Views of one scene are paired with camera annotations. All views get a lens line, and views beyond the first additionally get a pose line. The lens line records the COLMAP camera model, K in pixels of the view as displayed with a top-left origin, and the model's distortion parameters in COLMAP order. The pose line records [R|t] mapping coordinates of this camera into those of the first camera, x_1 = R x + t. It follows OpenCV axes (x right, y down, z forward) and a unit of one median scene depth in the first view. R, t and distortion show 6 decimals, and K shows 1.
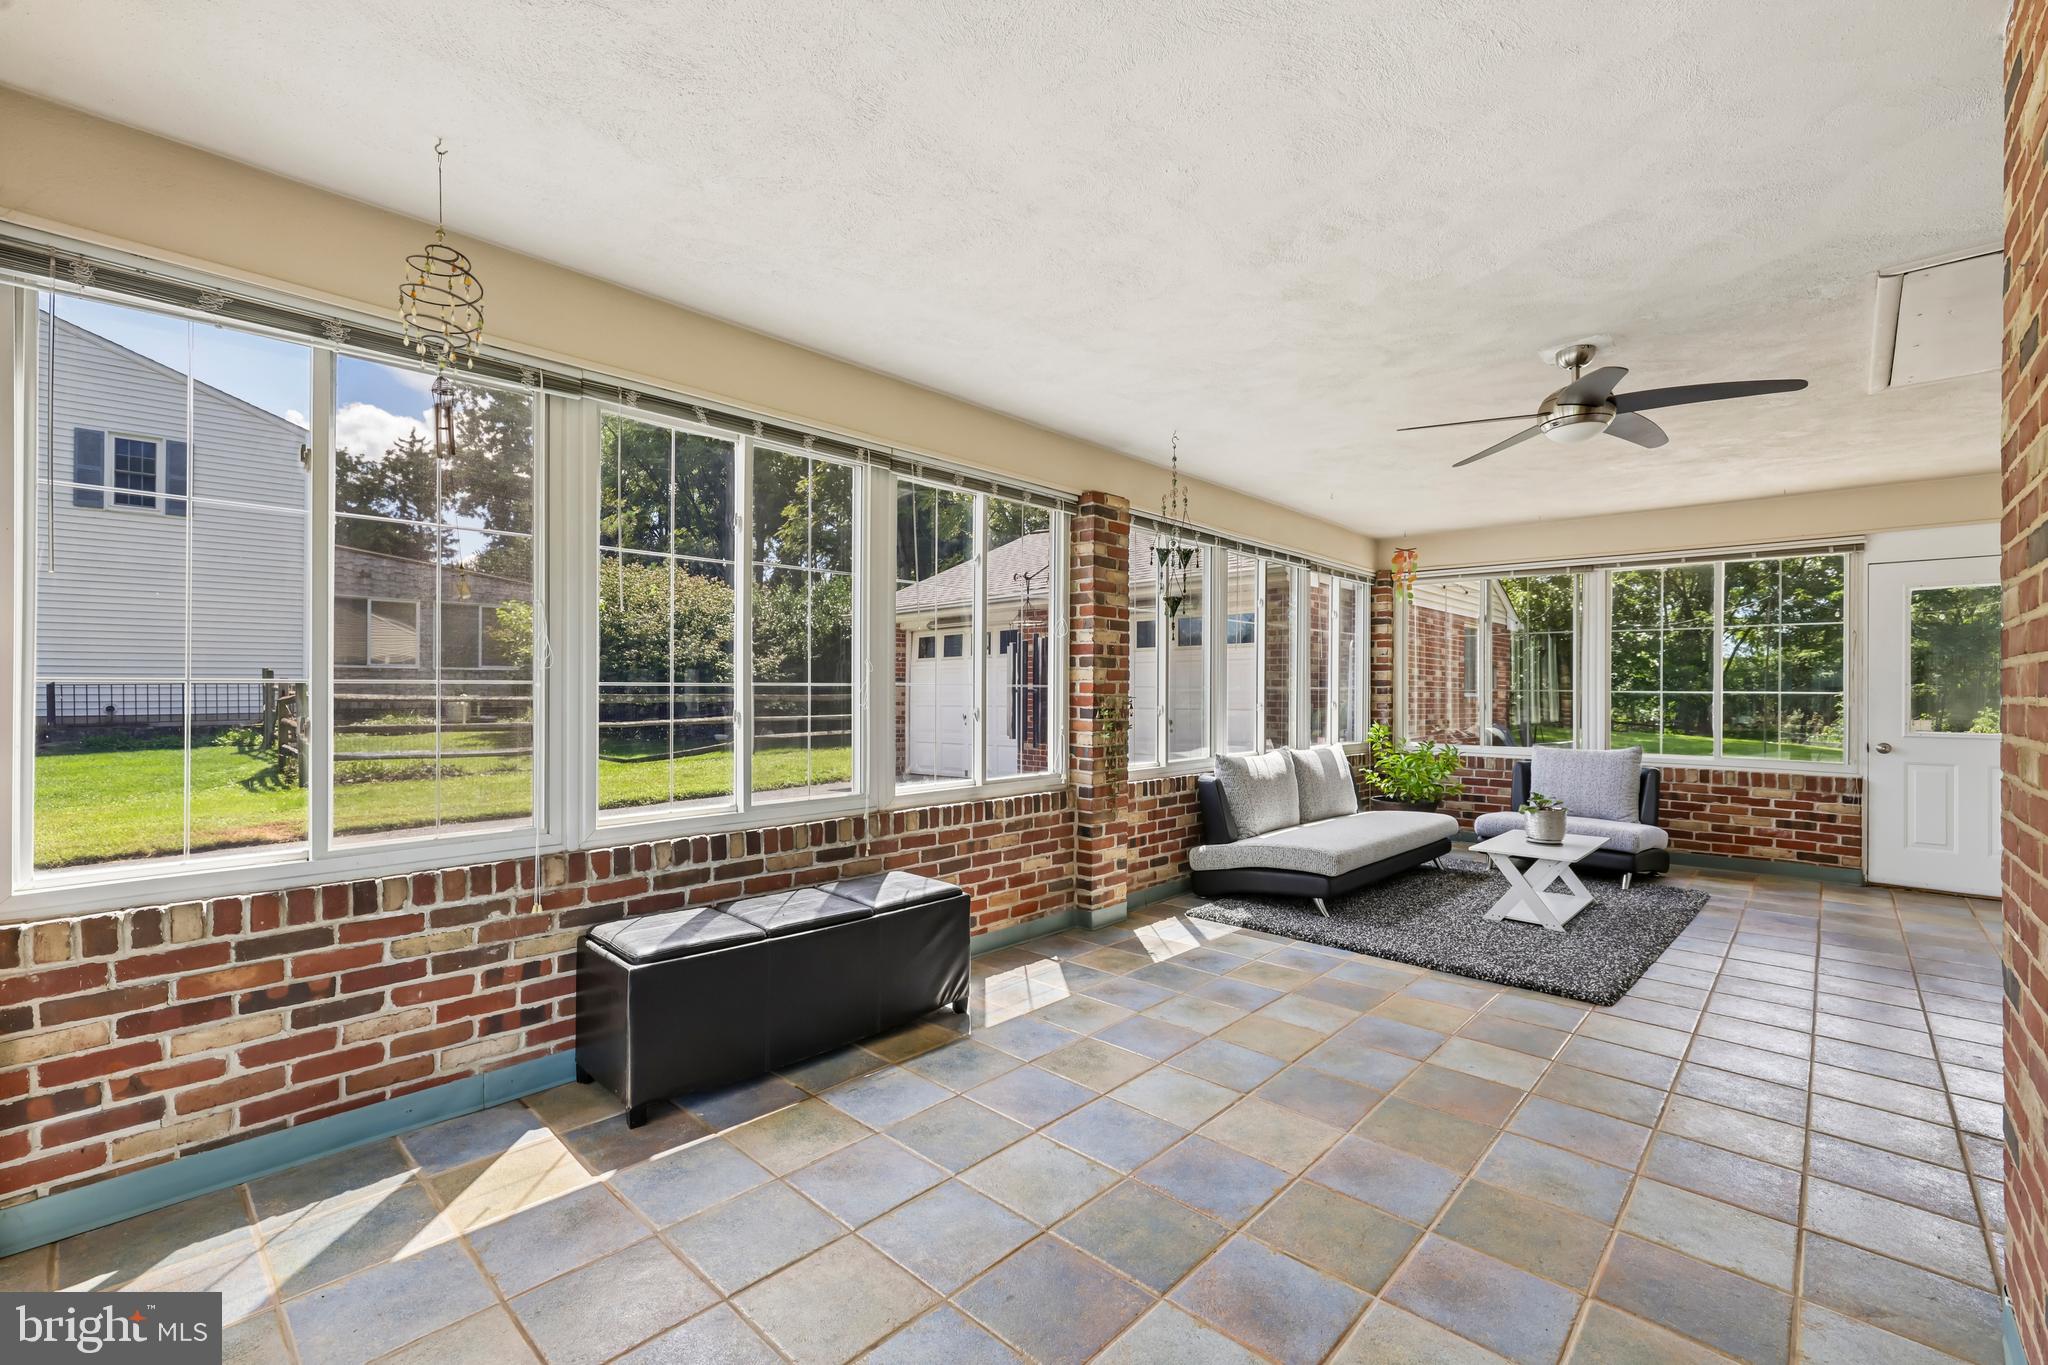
lens RADIAL K [[876.6, 0, 1015.3], [0, 876.6, 687.6], [0, 0, 1]] dist [0.001459, -0.000043]
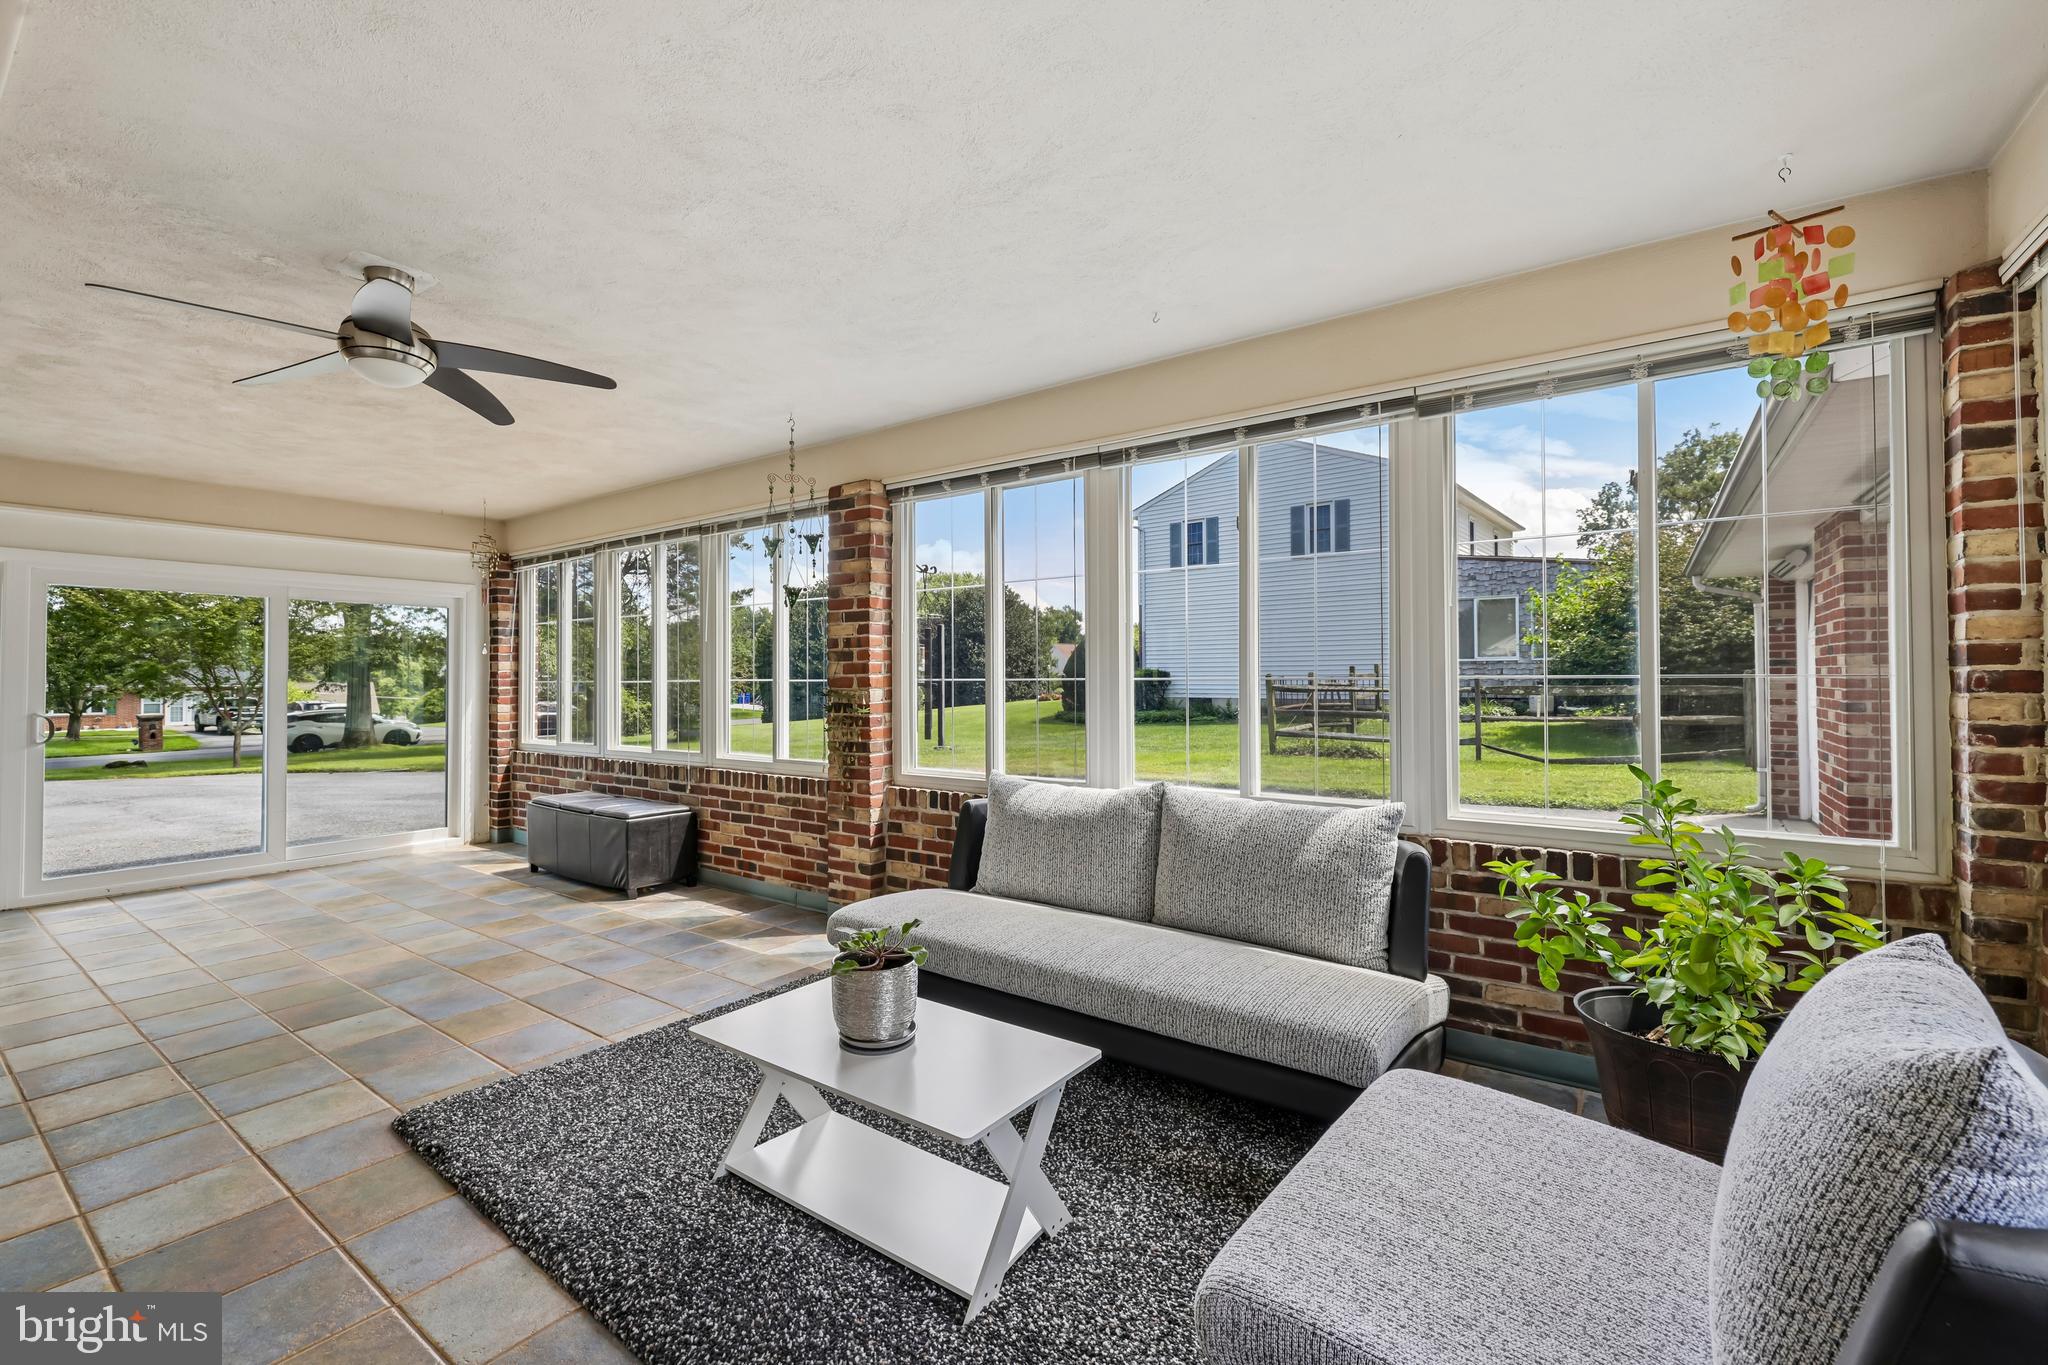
lens RADIAL K [[876.6, 0, 1015.5], [0, 876.6, 677.3], [0, 0, 1]] dist [0.001459, -0.000043]
pose [[0.116386, -0.007413, -0.993176, 1.188288], [0.007897, 0.999947, -0.006538, 0.003522], [0.993173, -0.007082, 0.116439, 1.164449]]
